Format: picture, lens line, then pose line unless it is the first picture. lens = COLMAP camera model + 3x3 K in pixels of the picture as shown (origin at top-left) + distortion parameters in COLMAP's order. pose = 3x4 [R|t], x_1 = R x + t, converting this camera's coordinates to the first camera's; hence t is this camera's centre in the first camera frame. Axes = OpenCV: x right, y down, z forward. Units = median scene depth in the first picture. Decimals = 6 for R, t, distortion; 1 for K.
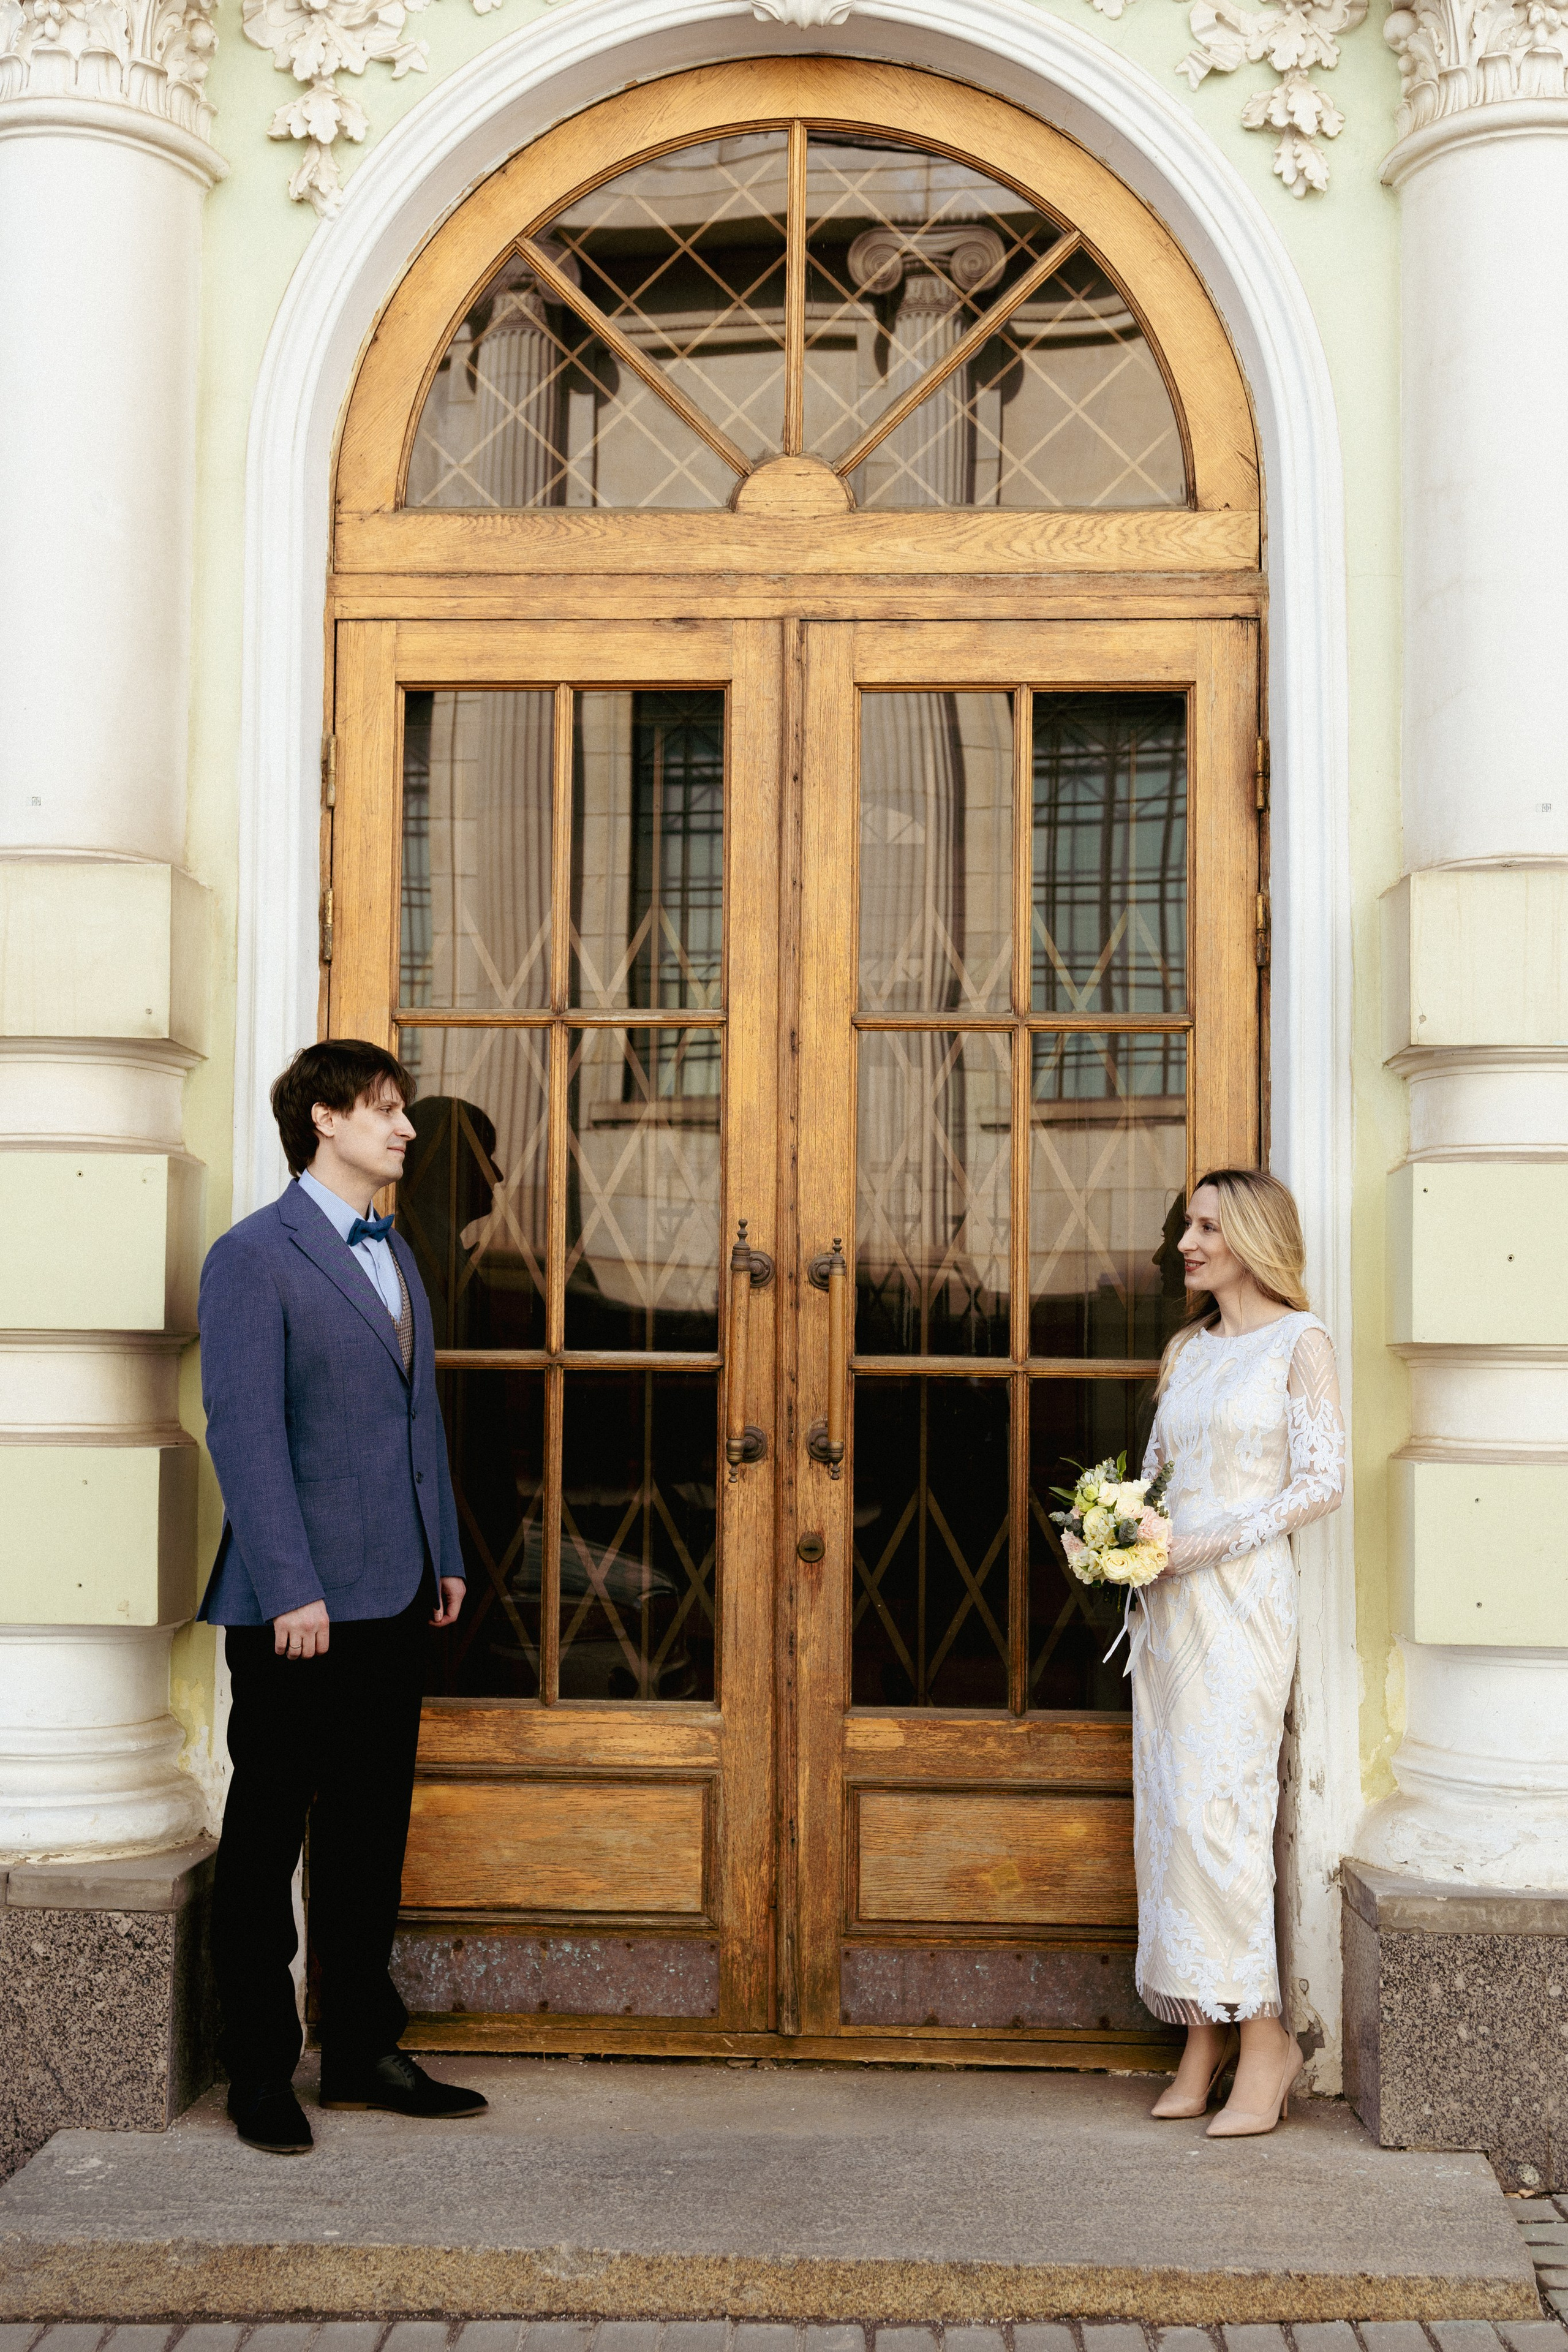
lens RADIAL K [[2598.0, 0, 778.0], [0, 2598.0, 1213.8], [0, 0, 1]] dist [0.033707, -0.046547]
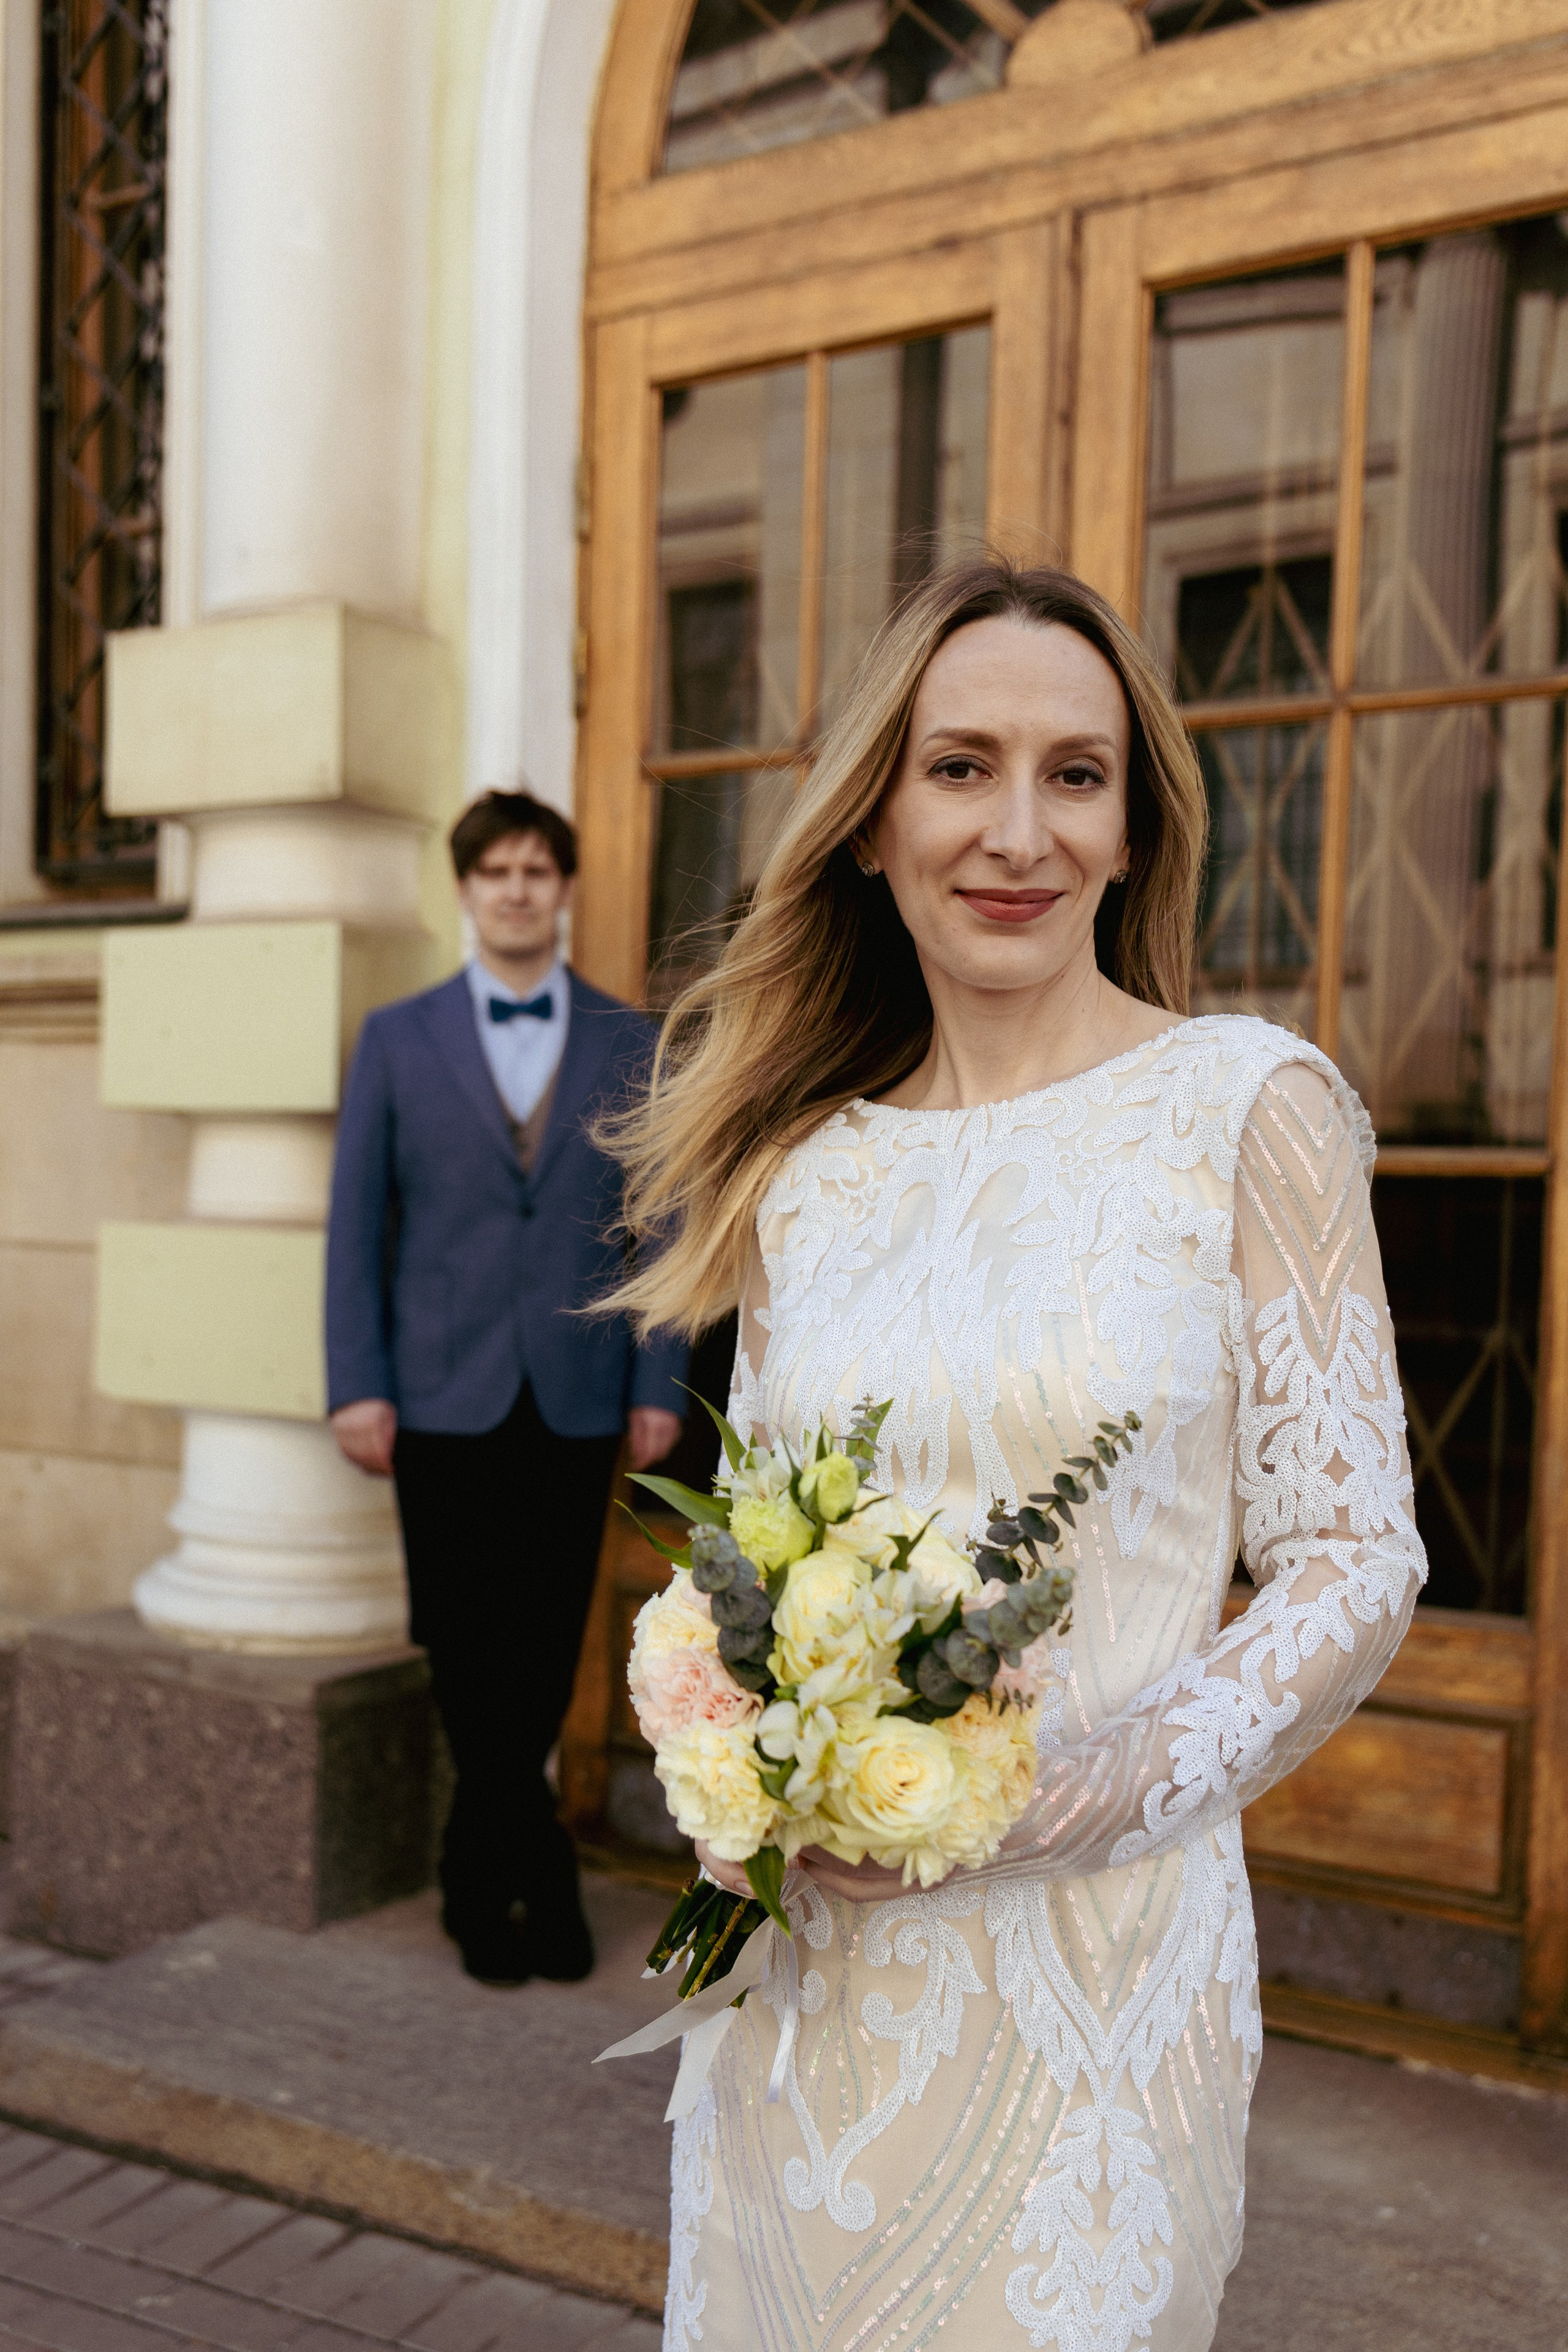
lens RADIAL K [[2144.9, 0, 716.0], [0, 2144.9, 1301.5], [0, 0, 1]] dist [0.033804, -0.049560]
pose [[0.880983, 0.035860, -0.471786, 0.240285], [0.010881, 0.995324, 0.095973, 0.038433], [0.473022, -0.089684, 0.876474, 0.354518]]
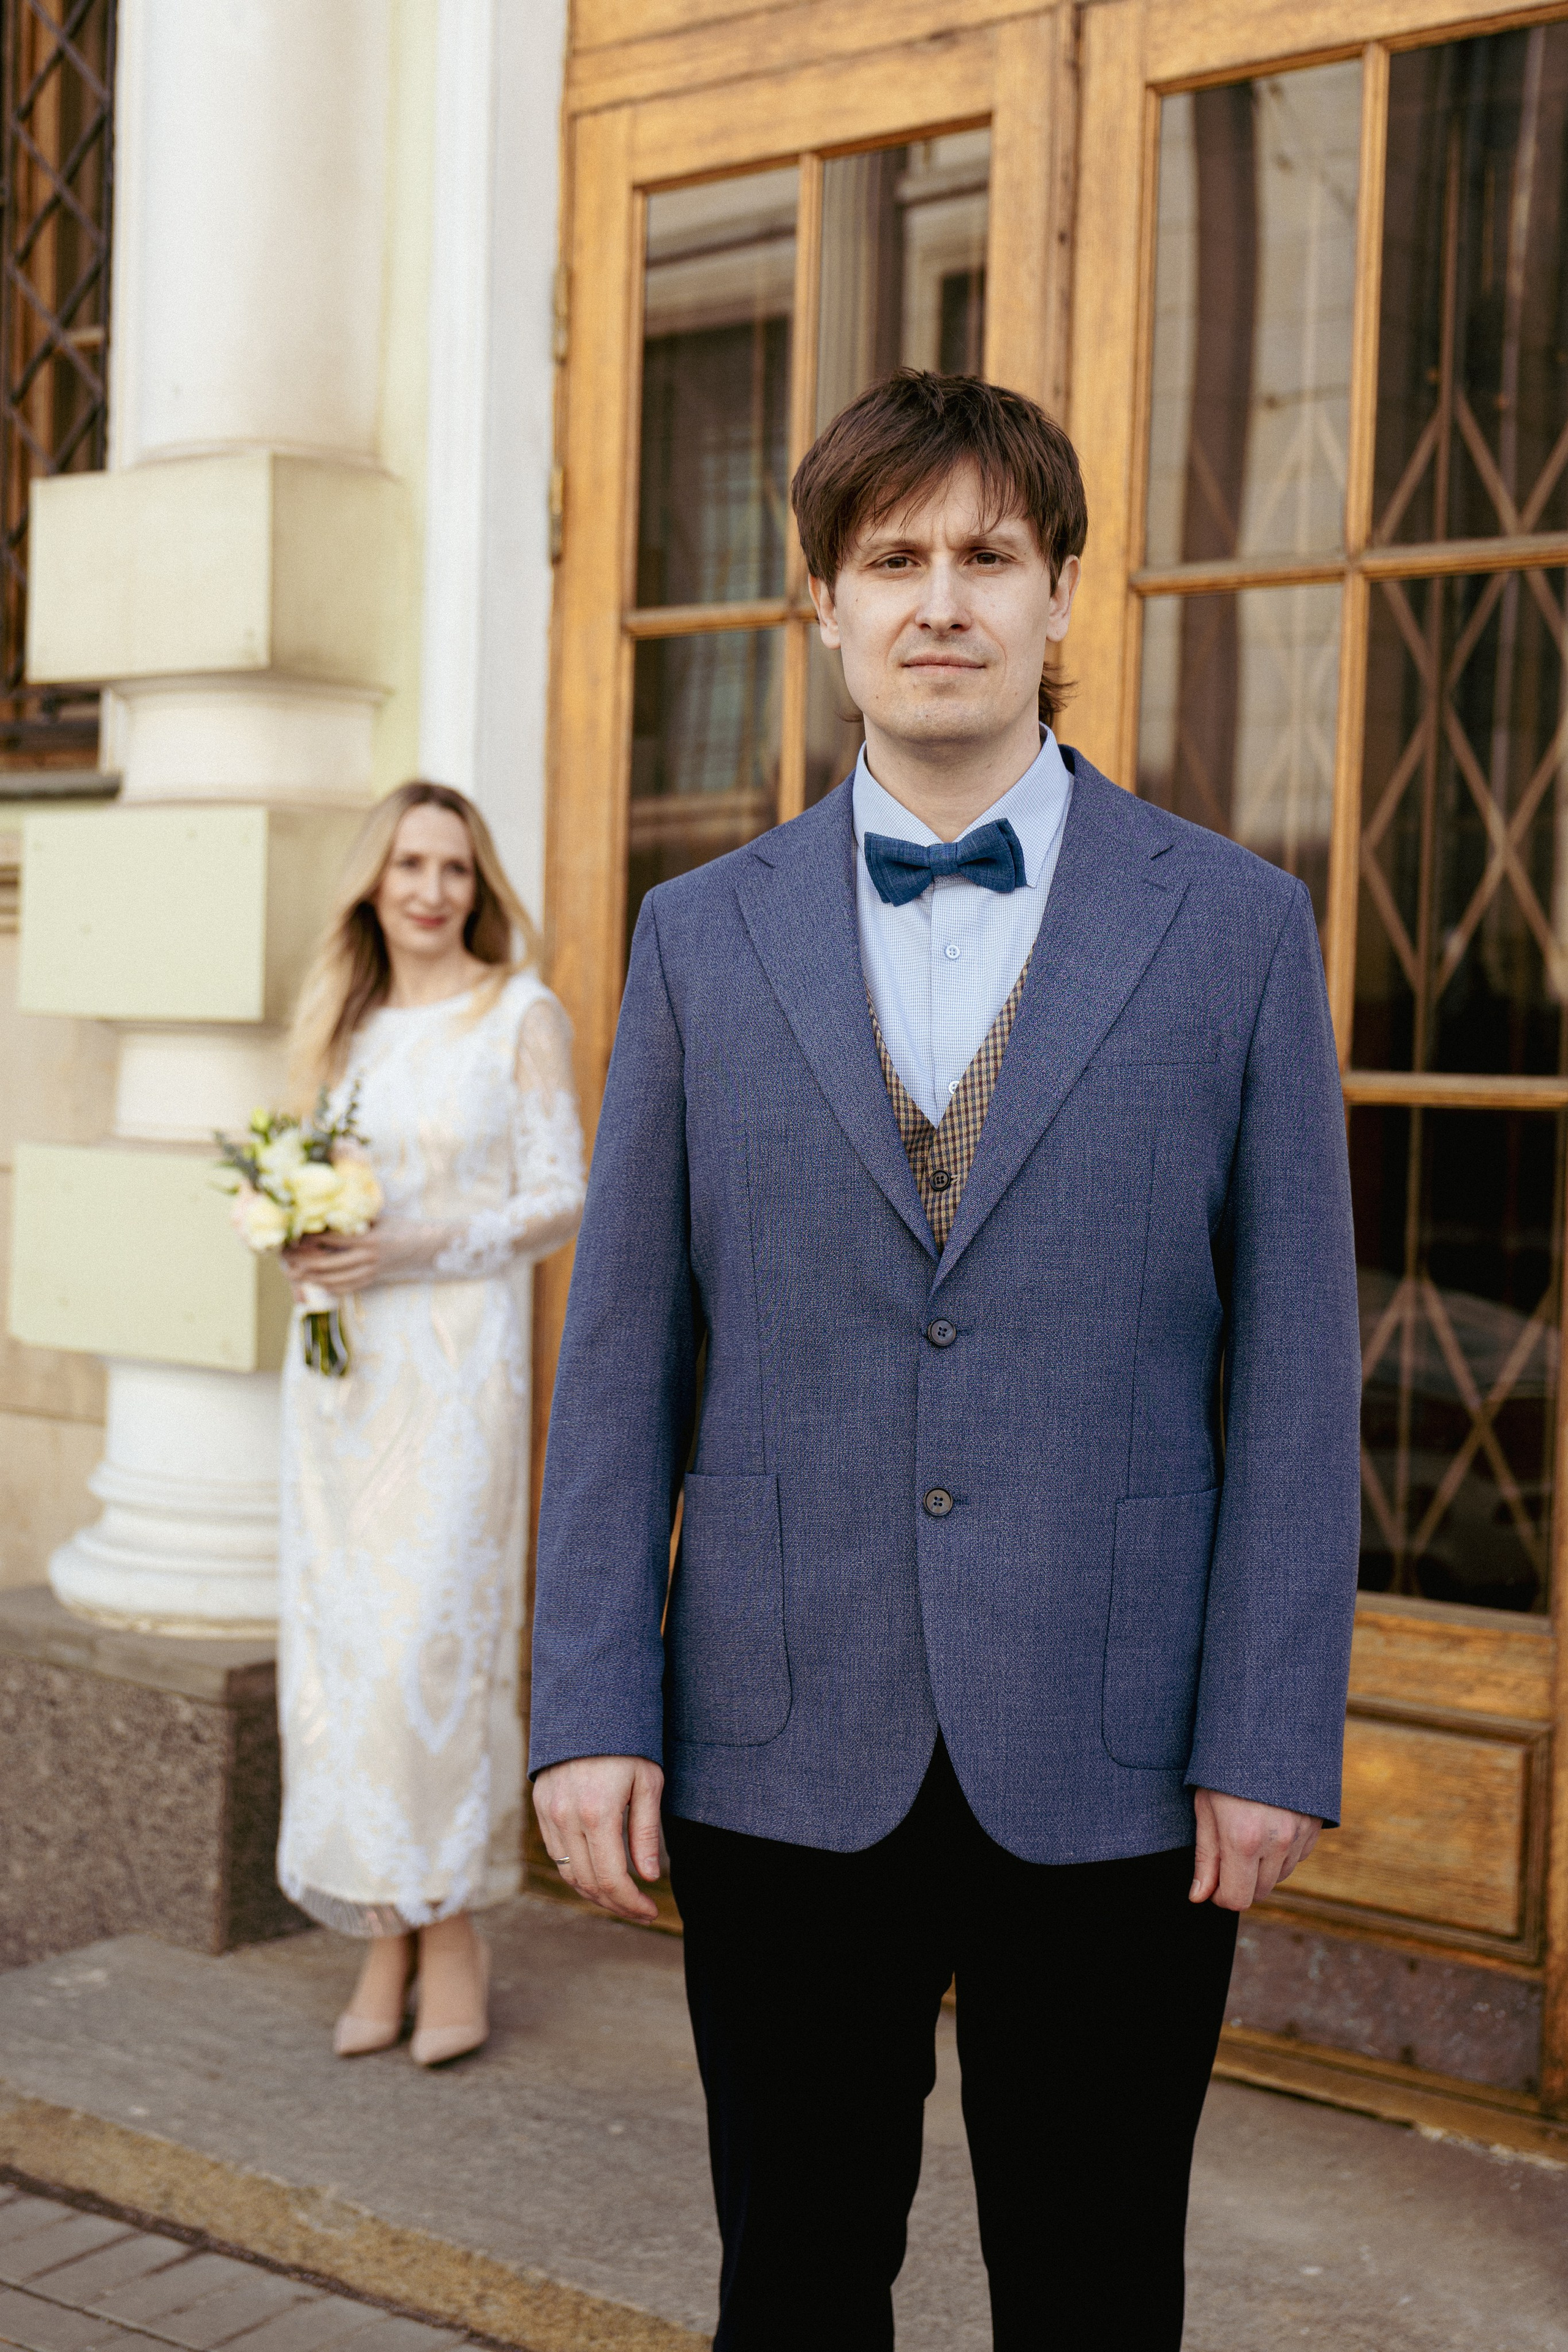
lens RADIAL K [[2946.8, 0, 787.3], [0, 2946.8, 1170.3], [0, 0, 1]] dist [0.020025, -0.068901]
pose [[0.831803, 0.033691, -0.554047, 0.402602], [0.012507, 0.996765, 0.079389, 0.018836], [0.554930, -0.072966, 0.828691, 0.290623]]
